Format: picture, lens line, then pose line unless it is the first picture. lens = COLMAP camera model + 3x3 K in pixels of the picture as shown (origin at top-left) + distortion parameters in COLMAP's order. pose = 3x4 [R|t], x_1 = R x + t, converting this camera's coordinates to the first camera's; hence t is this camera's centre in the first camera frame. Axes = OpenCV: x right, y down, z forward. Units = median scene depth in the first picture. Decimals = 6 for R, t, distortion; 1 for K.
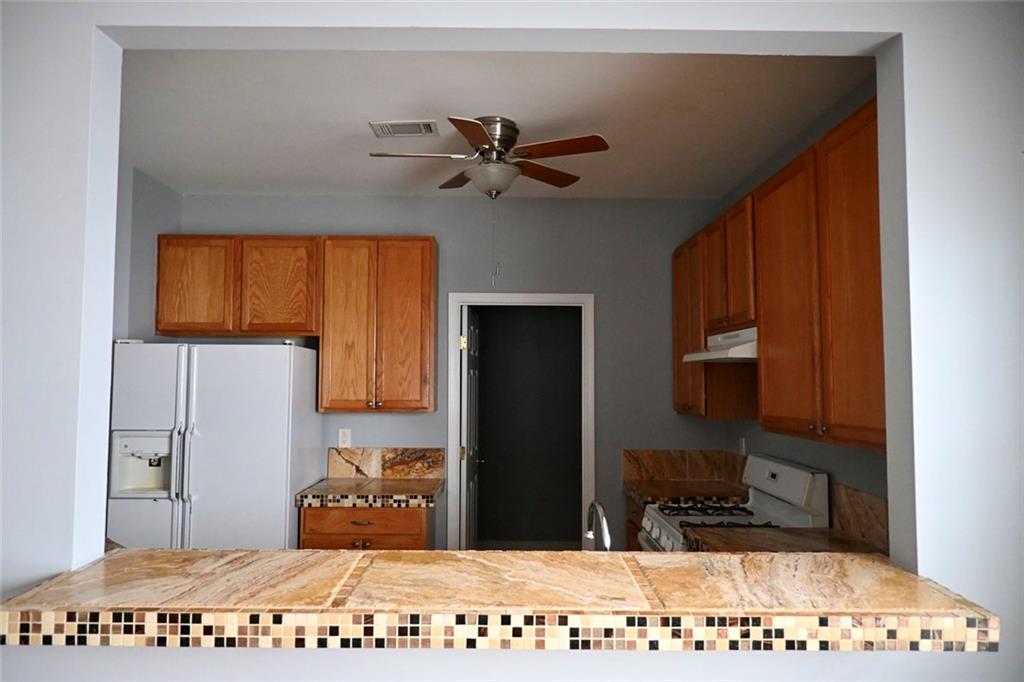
lens RADIAL K [[688.4, 0, 512.0], [0, 688.4, 341.0], [0, 0, 1]] dist [-0.005283, -0.000945]
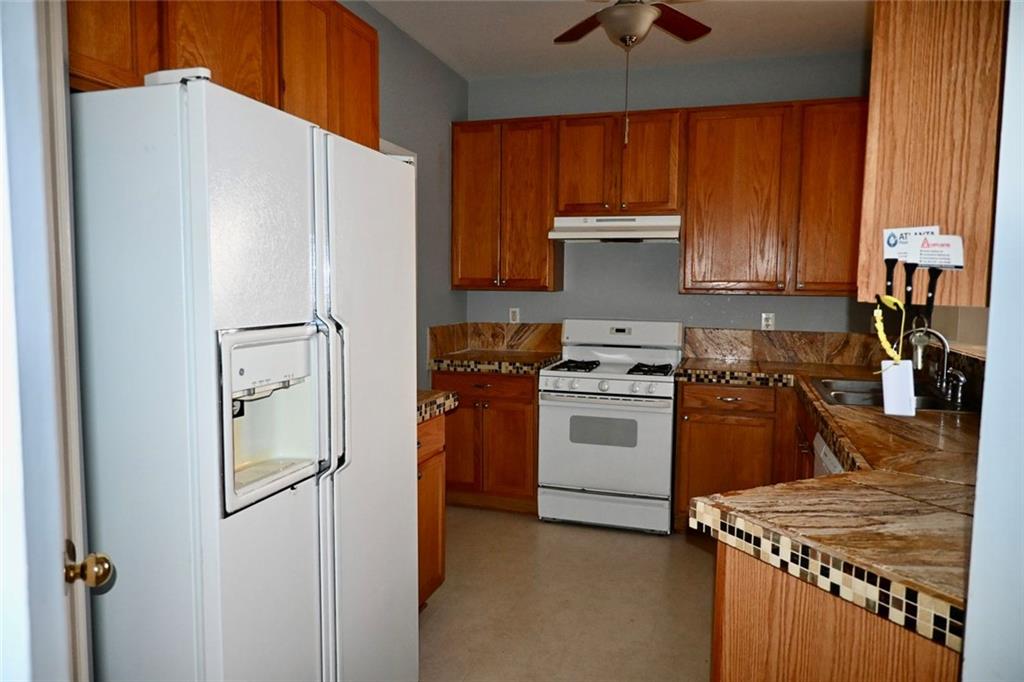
lens RADIAL K [[688.4, 0, 512.0], [0, 688.4, 341.0], [0, 0, 1]] dist [-0.005283, -0.000945]
pose [[0.313585, -0.078570, 0.946304, -0.820162], [-0.065742, 0.992383, 0.104181, 0.081664], [-0.947282, -0.094881, 0.306031, 0.699532]]
